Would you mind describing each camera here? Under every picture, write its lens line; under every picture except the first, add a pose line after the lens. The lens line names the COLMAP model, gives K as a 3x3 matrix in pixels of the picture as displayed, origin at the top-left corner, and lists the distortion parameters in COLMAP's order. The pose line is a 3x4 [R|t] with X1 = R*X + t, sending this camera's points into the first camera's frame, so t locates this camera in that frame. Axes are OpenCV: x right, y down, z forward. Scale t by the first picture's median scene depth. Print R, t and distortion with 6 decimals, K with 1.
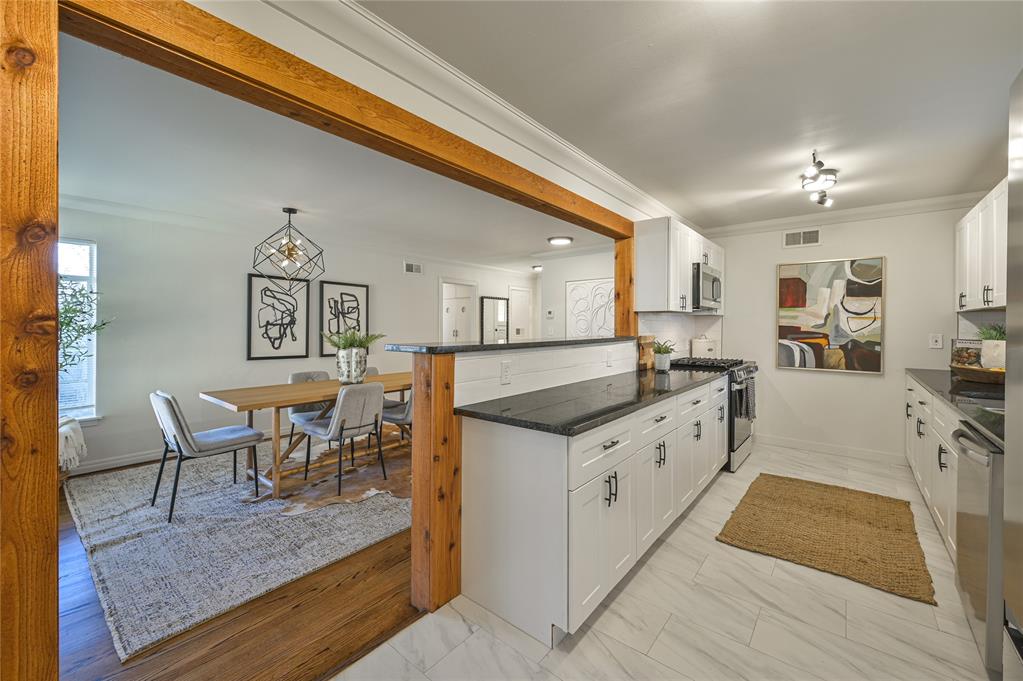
lens RADIAL K [[406.4, 0, 514.6], [0, 406.4, 329.7], [0, 0, 1]] dist [-0.002227, -0.000091]
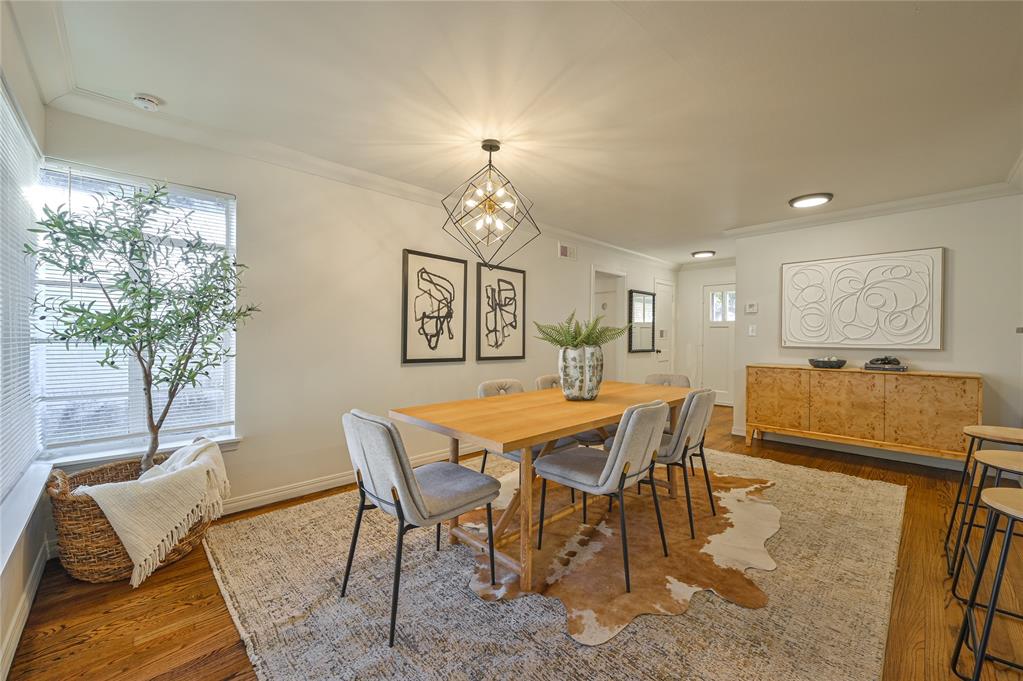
lens RADIAL K [[401.7, 0, 511.5], [0, 401.7, 340.5], [0, 0, 1]] dist [-0.001297, -0.000003]
pose [[0.993056, 0.005530, -0.117510, -0.400490], [-0.004871, 0.999971, 0.005899, 0.029797], [0.117539, -0.005286, 0.993054, 0.300504]]
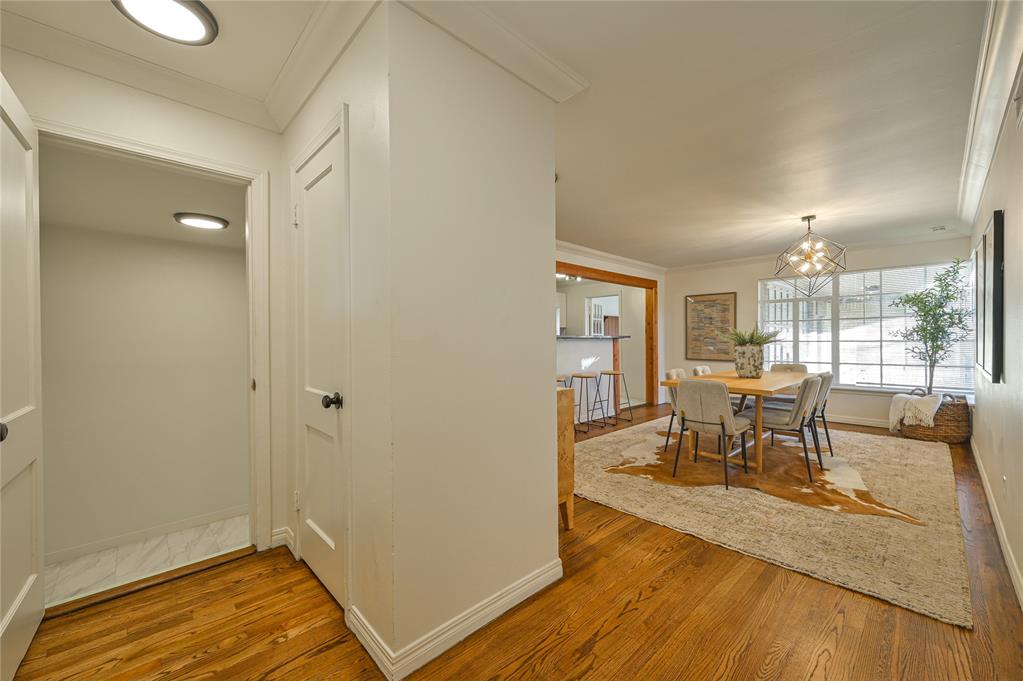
lens RADIAL K [[402.4, 0, 516.4], [0, 402.4, 339.0], [0, 0, 1]] dist [-0.001150, -0.000318]
pose [[-0.993077, 0.000924, 0.117463, 0.088654], [0.001759, 0.999974, 0.007002, 0.020091], [-0.117454, 0.007161, -0.993053, 1.981785]]
